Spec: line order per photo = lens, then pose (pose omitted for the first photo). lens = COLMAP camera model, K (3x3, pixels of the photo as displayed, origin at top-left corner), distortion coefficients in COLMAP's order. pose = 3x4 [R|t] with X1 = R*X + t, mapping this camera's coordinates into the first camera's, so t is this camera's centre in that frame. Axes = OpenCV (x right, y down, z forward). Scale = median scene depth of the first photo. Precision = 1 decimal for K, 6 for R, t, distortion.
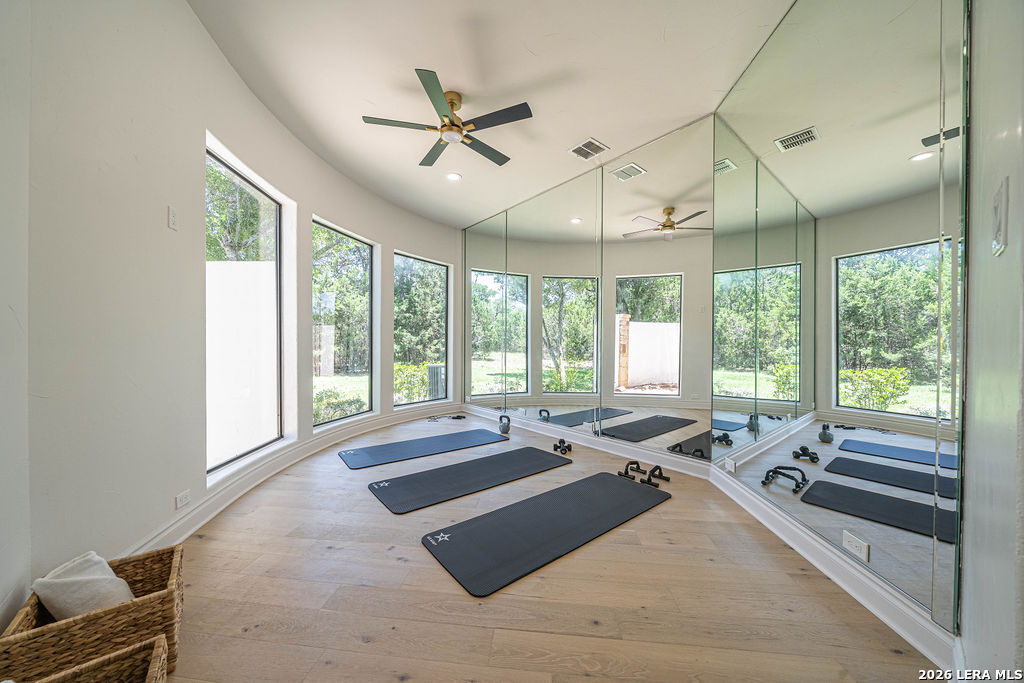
lens RADIAL K [[353.5, 0, 509.8], [0, 353.5, 345.7], [0, 0, 1]] dist [-0.006799, -0.000186]
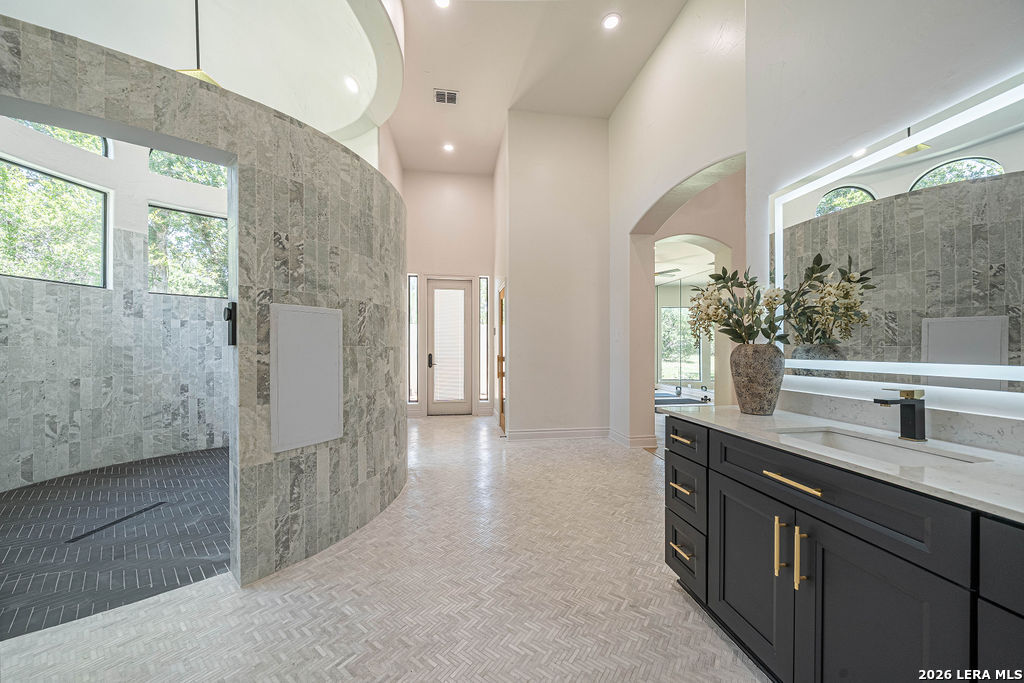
lens RADIAL K [[353.5, 0, 508.2], [0, 353.5, 347.2], [0, 0, 1]] dist [-0.006799, -0.000186]
pose [[0.858422, -0.003247, -0.512933, 0.035432], [0.002506, 0.999995, -0.002135, -0.003727], [0.512937, 0.000547, 0.858426, -0.230479]]
